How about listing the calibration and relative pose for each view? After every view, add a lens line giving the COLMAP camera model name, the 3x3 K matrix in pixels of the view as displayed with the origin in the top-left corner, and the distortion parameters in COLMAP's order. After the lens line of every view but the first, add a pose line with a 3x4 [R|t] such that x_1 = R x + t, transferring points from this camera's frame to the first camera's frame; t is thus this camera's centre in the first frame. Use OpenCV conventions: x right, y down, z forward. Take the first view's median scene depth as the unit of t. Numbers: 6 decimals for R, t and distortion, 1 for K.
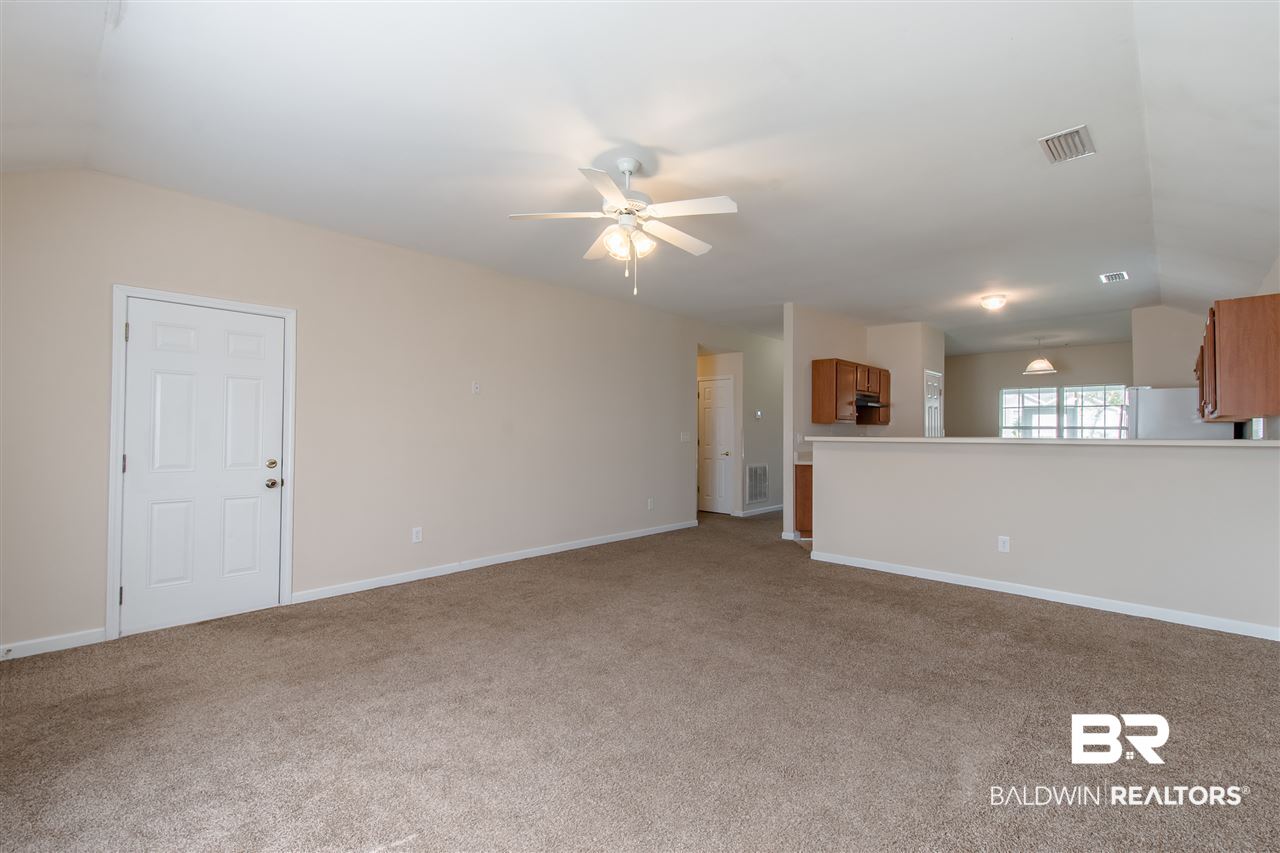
lens RADIAL K [[626.2, 0, 640.5], [0, 626.2, 421.8], [0, 0, 1]] dist [0.002483, 0.000150]
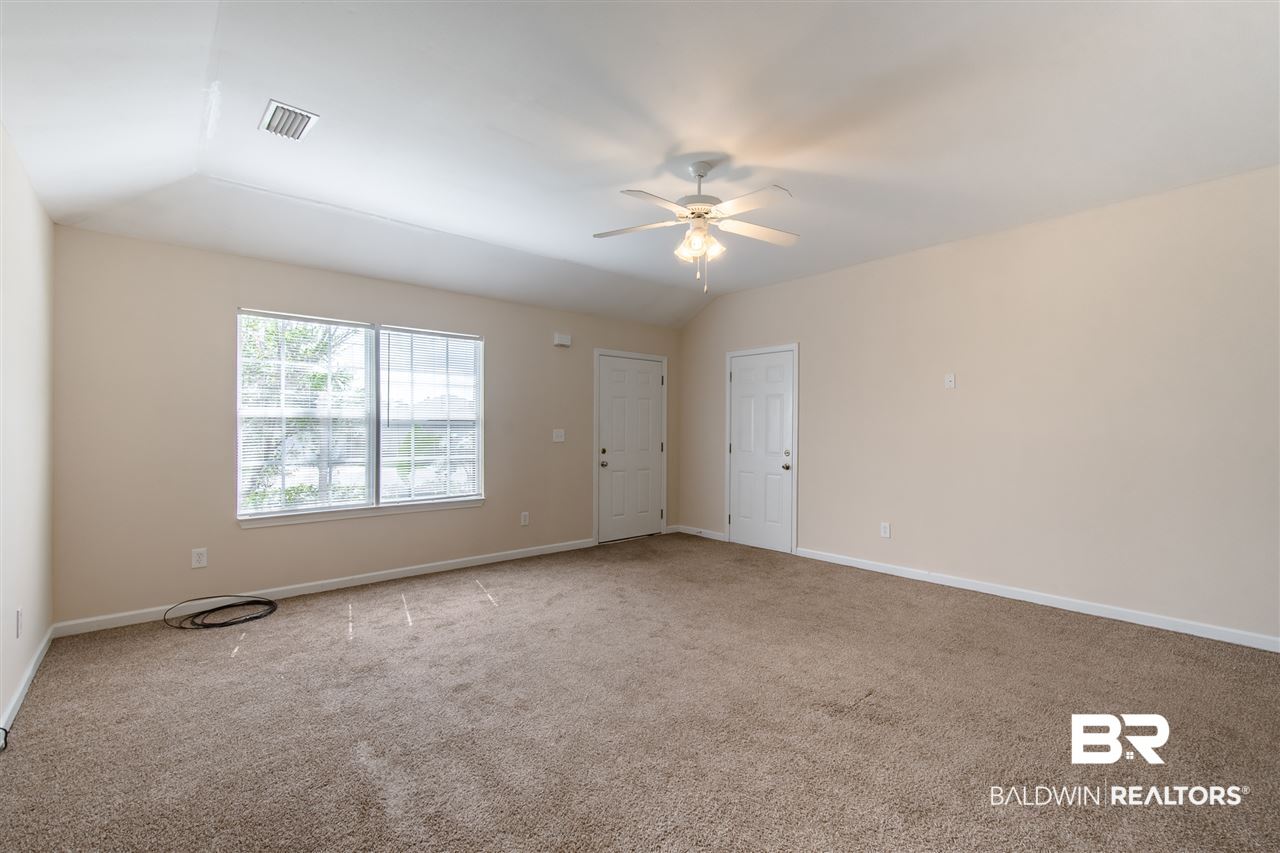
lens RADIAL K [[588.8, 0, 652.1], [0, 588.8, 426.9], [0, 0, 1]] dist [0.014325, 0.000452]
pose [[-0.160336, -0.009057, -0.987021, 1.004542], [0.005720, 0.999933, -0.010105, 0.020878], [0.987046, -0.007266, -0.160274, 1.147553]]
